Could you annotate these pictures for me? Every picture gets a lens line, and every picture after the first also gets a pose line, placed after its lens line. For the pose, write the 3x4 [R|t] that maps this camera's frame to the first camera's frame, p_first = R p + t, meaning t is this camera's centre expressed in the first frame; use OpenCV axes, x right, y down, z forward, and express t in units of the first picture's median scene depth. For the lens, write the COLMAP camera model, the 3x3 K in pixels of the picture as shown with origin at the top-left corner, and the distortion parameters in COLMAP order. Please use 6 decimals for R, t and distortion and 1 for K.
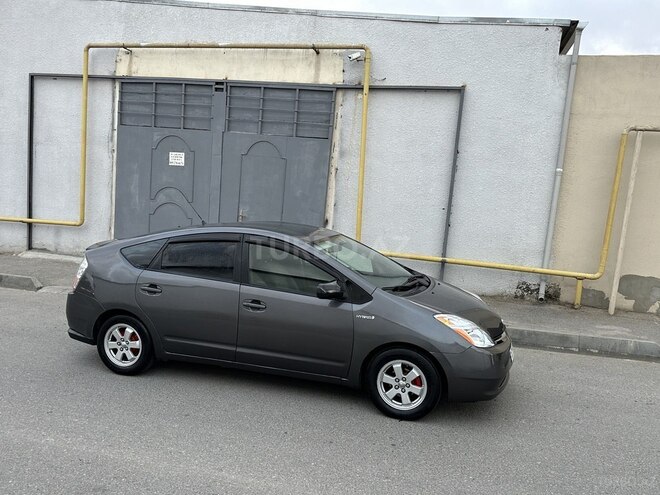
lens RADIAL K [[566.3, 0, 330.0], [0, 566.3, 247.5], [0, 0, 1]] dist [0.146878, -0.265792]
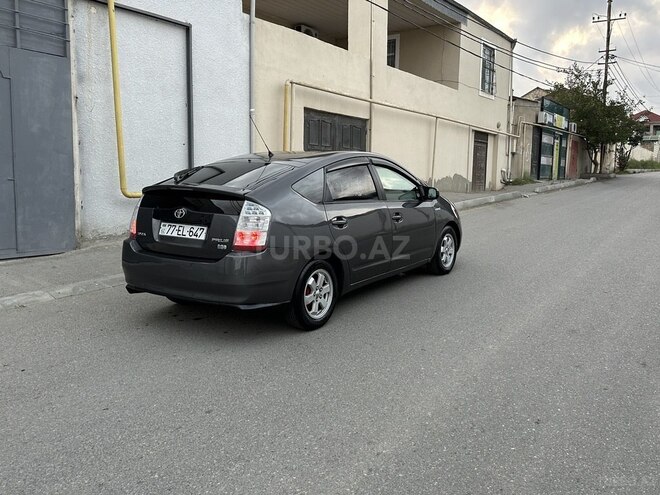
lens RADIAL K [[564.3, 0, 335.6], [0, 564.3, 241.3], [0, 0, 1]] dist [0.121840, -0.184394]
pose [[0.289540, -0.182379, 0.939630, -0.716717], [0.117884, 0.981000, 0.154084, -0.022876], [-0.949879, 0.066154, 0.305539, 0.446702]]
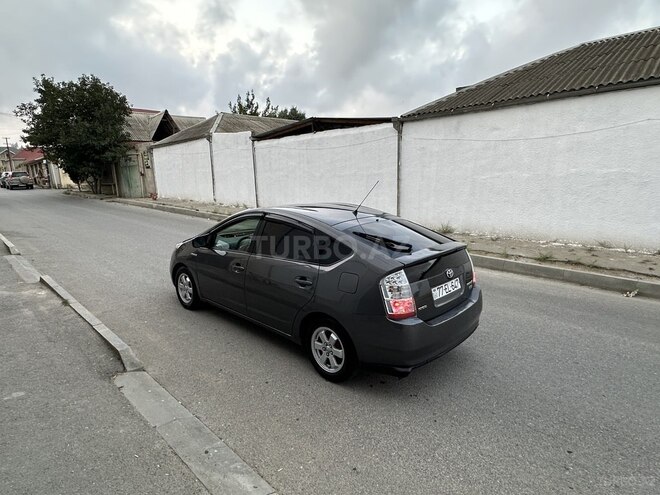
lens RADIAL K [[380.0, 0, 330.0], [0, 380.0, 247.5], [0, 0, 1]] dist [-0.001802, 0.000756]
pose [[-0.893500, -0.128948, 0.430152, -0.328037], [0.012319, 0.950488, 0.310518, -0.131980], [-0.448895, 0.282746, -0.847672, 1.107338]]
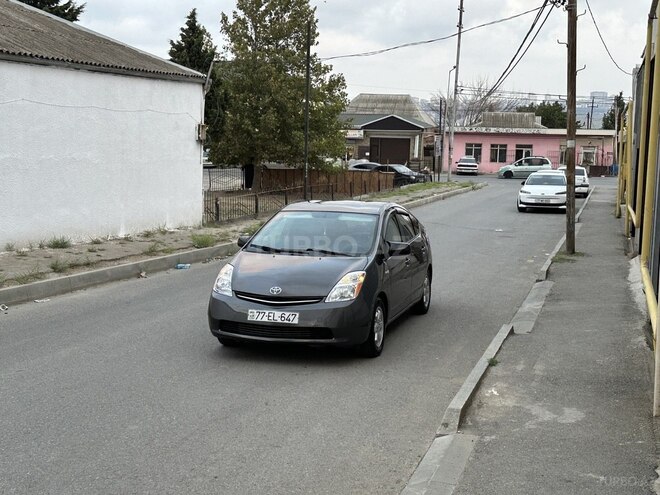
lens RADIAL K [[910.6, 0, 330.0], [0, 910.6, 247.5], [0, 0, 1]] dist [0.179311, -0.080329]
pose [[0.005228, 0.057484, -0.998333, 1.171337], [-0.129857, 0.989932, 0.056320, -0.032312], [0.991519, 0.129346, 0.012640, 0.640985]]
